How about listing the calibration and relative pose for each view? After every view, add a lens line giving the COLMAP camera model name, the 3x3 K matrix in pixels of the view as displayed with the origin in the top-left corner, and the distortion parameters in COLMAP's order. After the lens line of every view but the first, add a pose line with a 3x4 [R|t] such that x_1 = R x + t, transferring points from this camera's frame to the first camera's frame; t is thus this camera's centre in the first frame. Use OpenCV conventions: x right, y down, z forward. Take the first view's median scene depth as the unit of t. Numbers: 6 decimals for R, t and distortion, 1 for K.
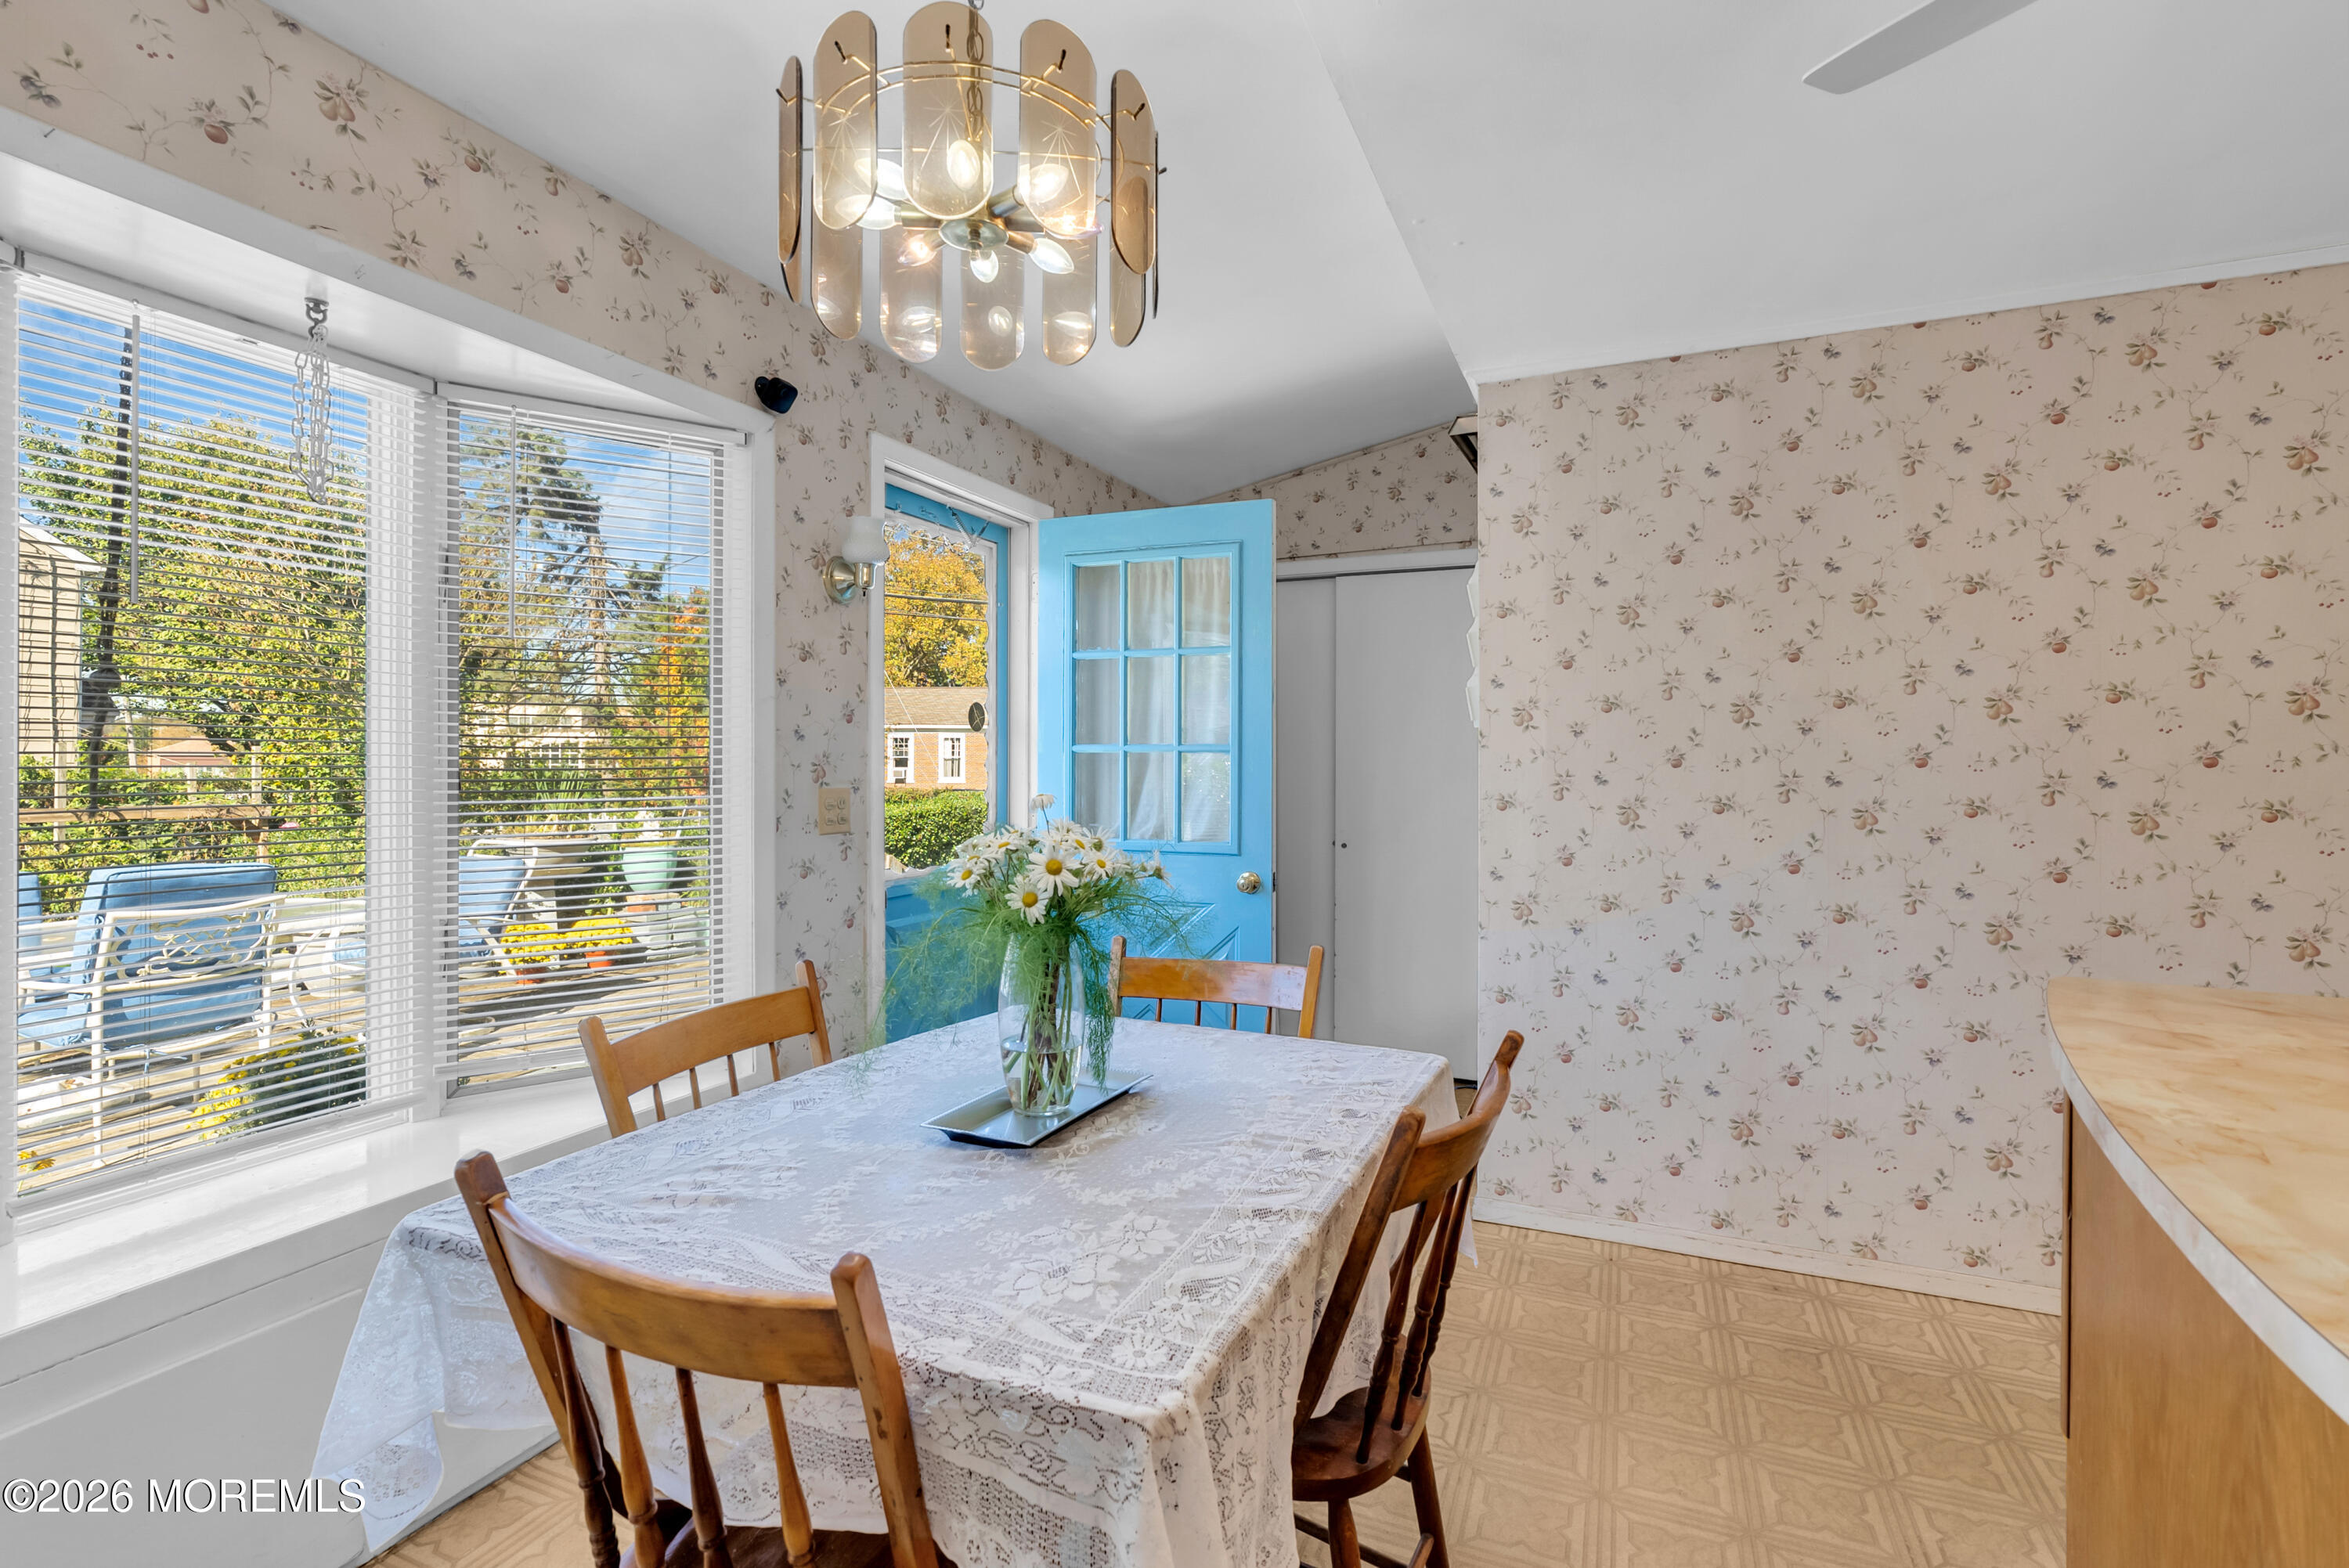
lens RADIAL K [[1060.0, 0, 1176.7], [0, 1060.0, 762.2], [0, 0, 1]] dist [-0.002754, 0.000721]
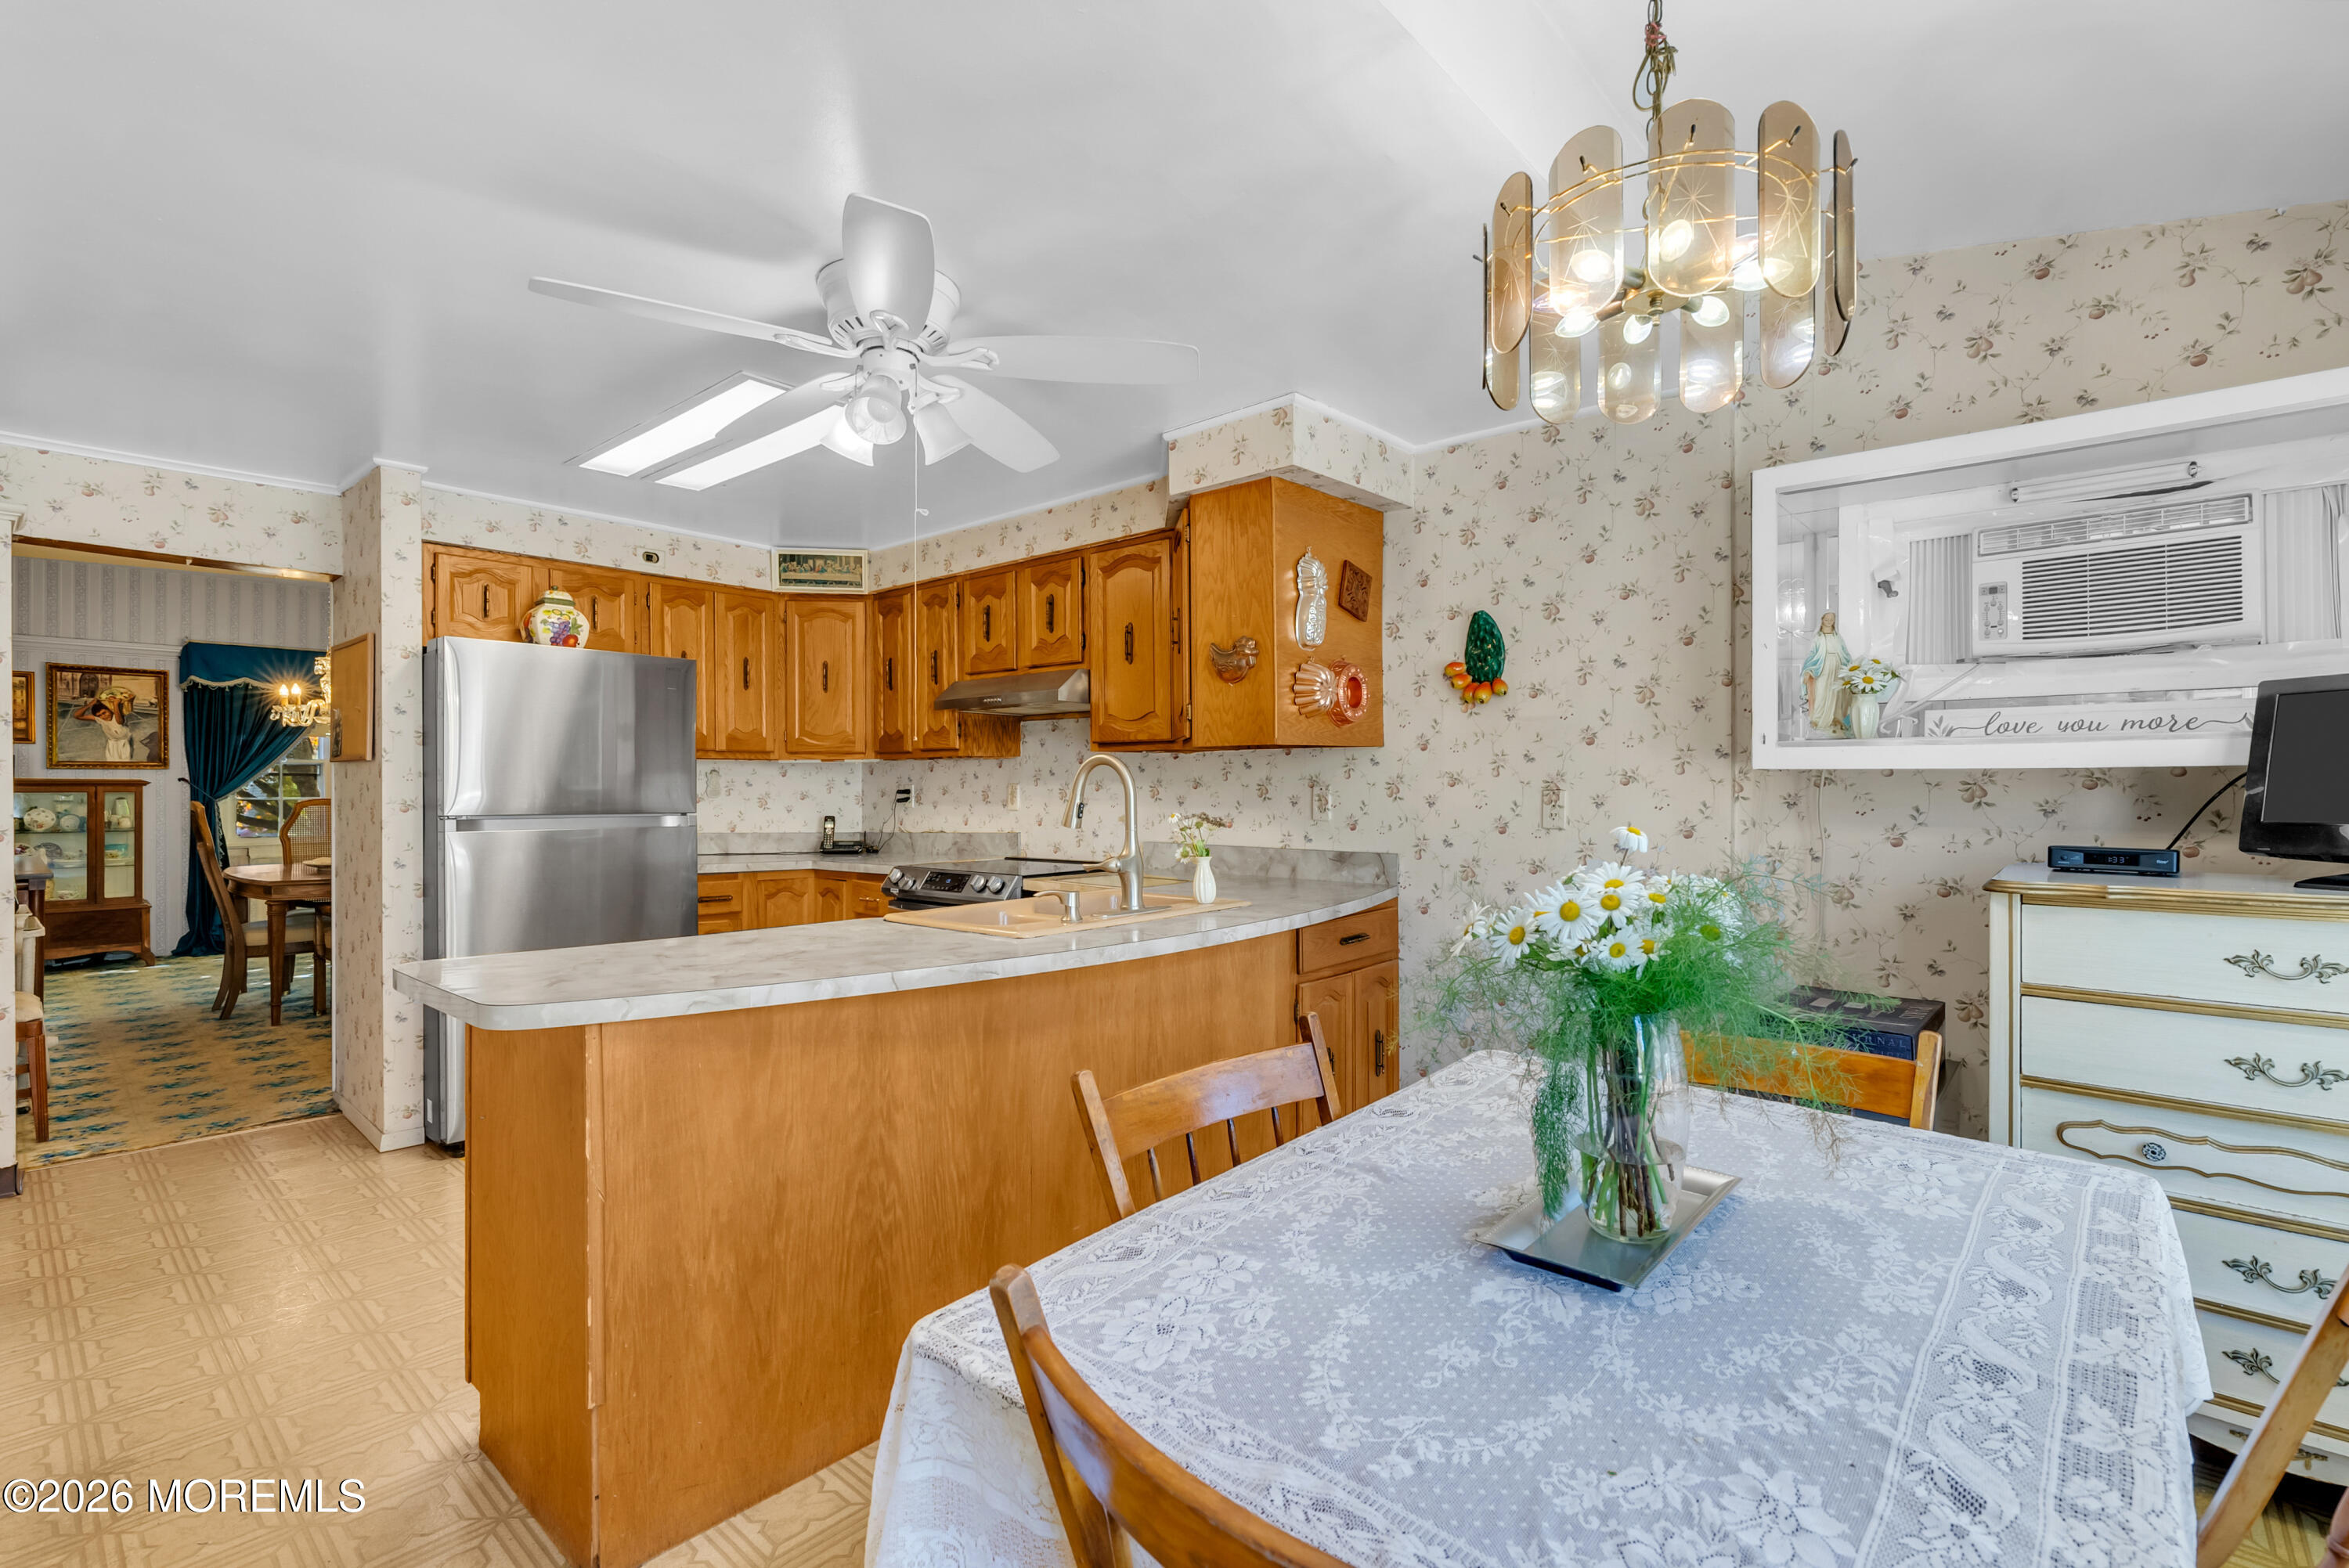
lens RADIAL K [[1060.3, 0, 1174.5], [0, 1060.3, 784.0], [0, 0, 1]] dist [-0.002998, 0.001468]
pose [[-0.946538, -0.001407, 0.322589, -0.037818], [-0.001377, 0.999999, 0.000320, -0.000250], [-0.322589, -0.000141, -0.946539, 1.073299]]
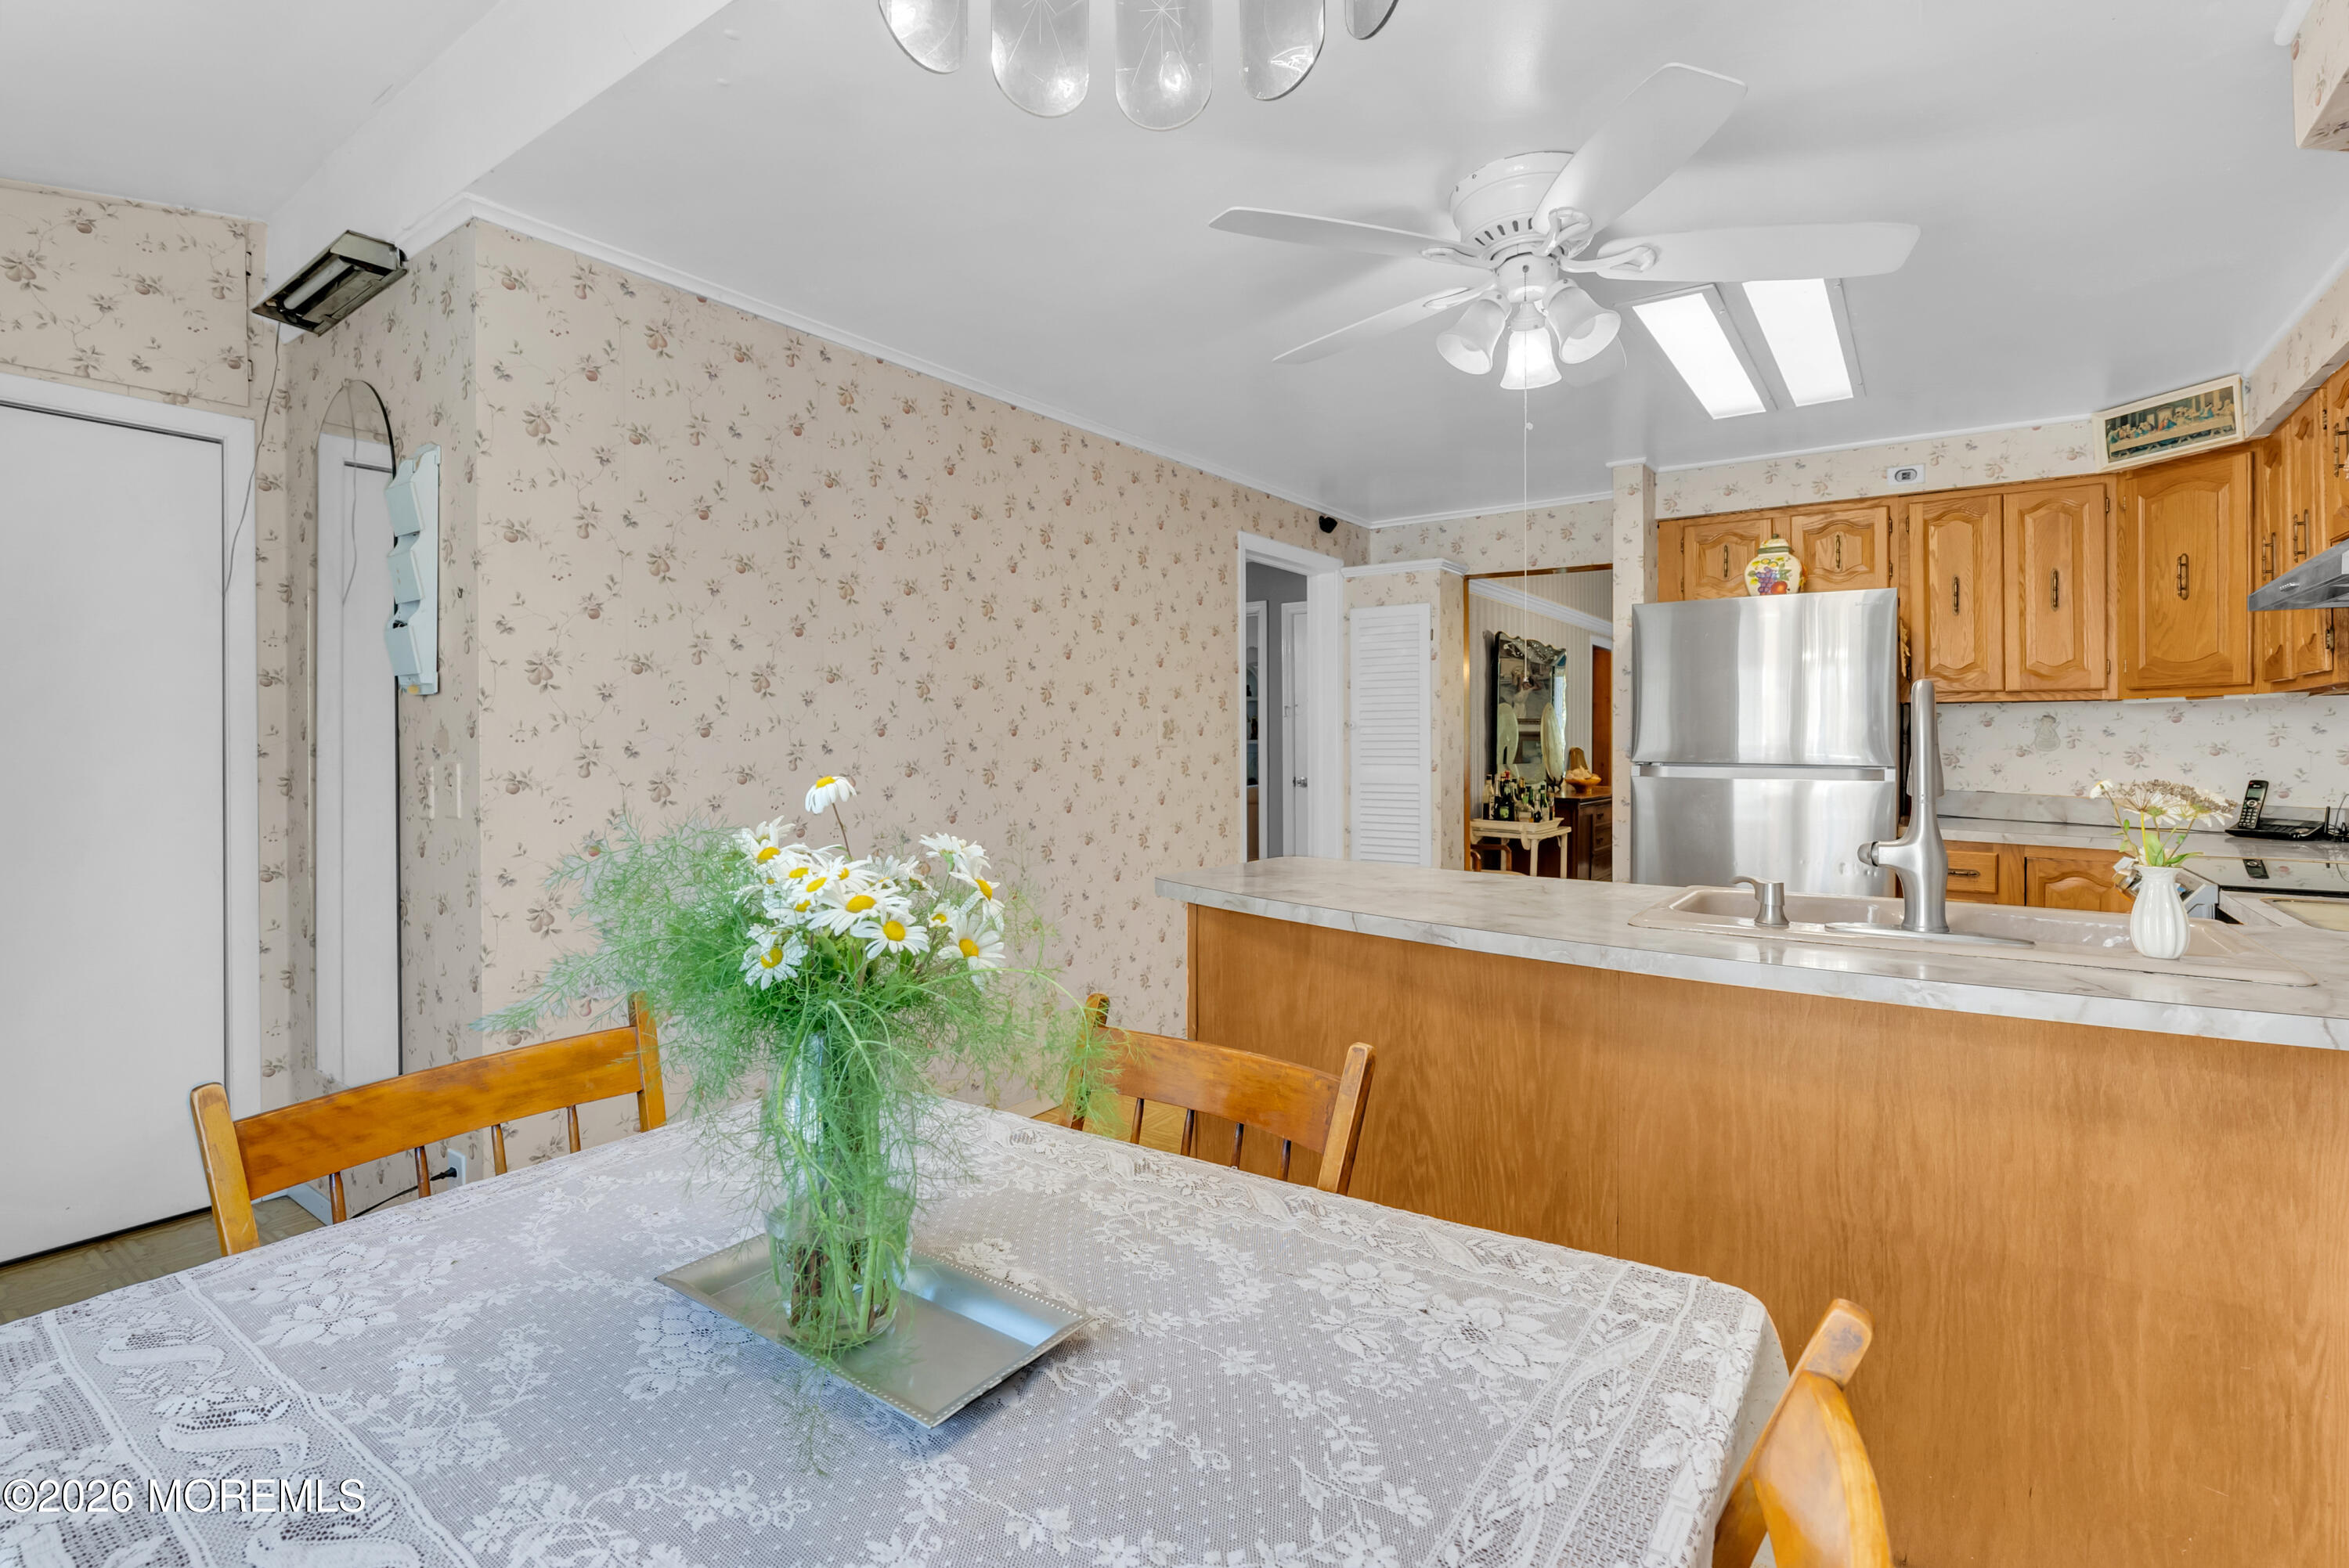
lens RADIAL K [[1065.7, 0, 1180.4], [0, 1065.7, 742.6], [0, 0, 1]] dist [-0.002687, 0.000016]
pose [[0.211453, -0.005673, 0.977372, -0.378633], [0.000856, 0.999984, 0.005619, 0.005241], [-0.977388, -0.000352, 0.211454, 0.409132]]
